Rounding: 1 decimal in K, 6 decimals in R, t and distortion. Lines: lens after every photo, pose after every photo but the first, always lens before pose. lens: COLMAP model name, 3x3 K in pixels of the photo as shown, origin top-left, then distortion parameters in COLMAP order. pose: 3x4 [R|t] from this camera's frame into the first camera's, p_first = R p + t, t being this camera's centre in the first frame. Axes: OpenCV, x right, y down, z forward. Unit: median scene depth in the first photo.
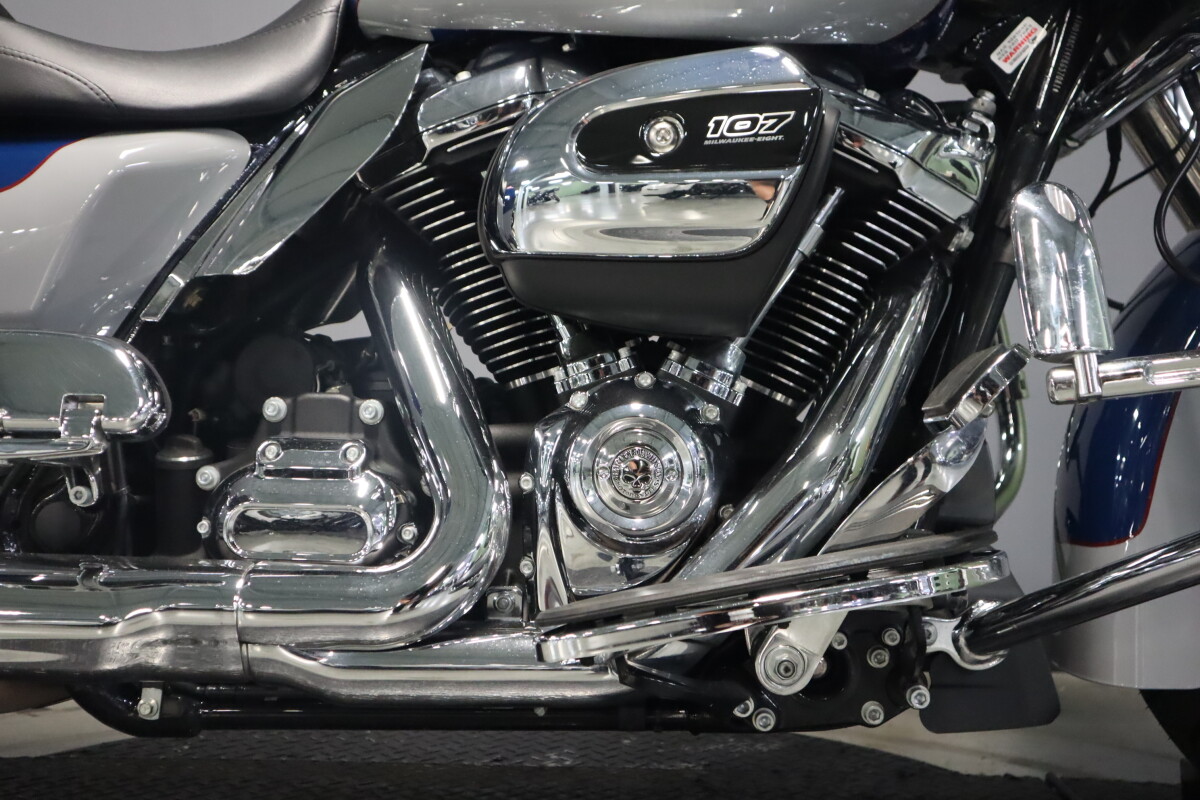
lens RADIAL K [[1353.1, 0, 600.0], [0, 1353.1, 400.0], [0, 0, 1]] dist [0.001666, -0.010477]
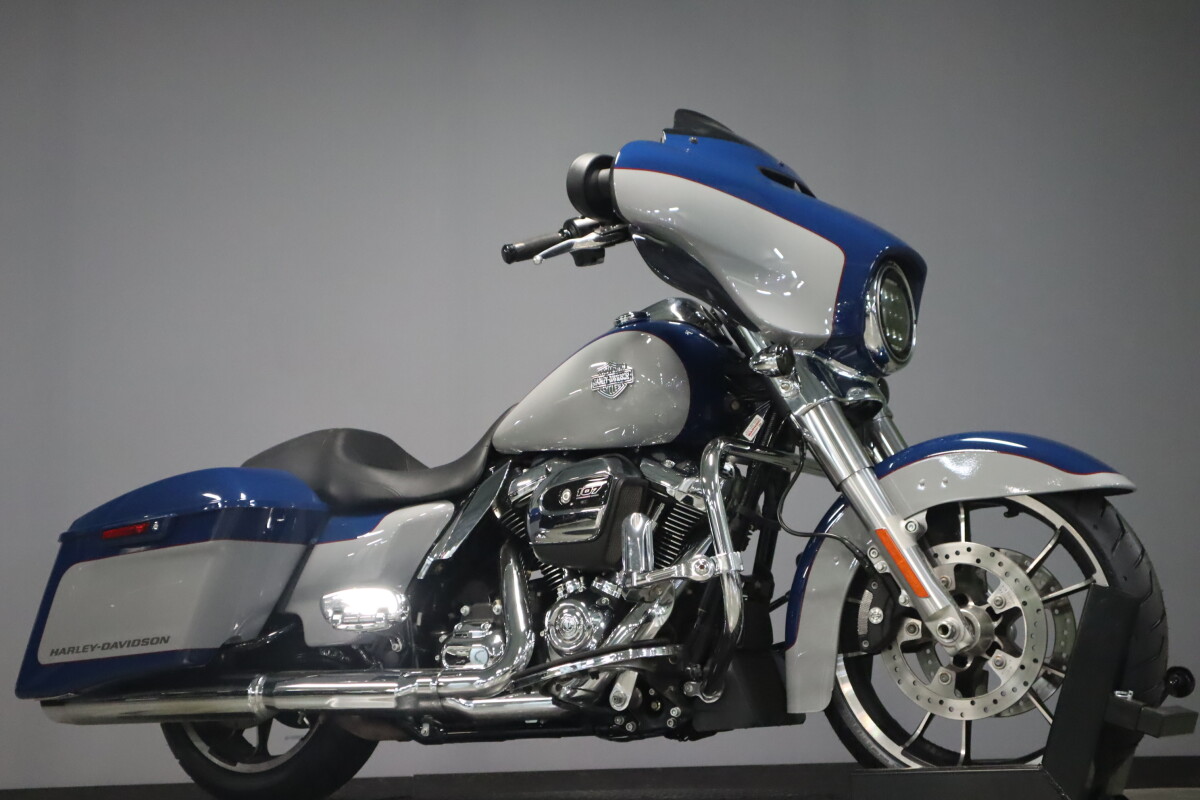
lens RADIAL K [[1722.5, 0, 600.0], [0, 1722.5, 400.0], [0, 0, 1]] dist [0.064820, 0.088974]
pose [[0.883743, -0.114193, -0.453827, 1.535640], [0.051581, 0.987632, -0.148066, 0.112084], [0.465122, 0.107443, 0.878702, -1.804783]]
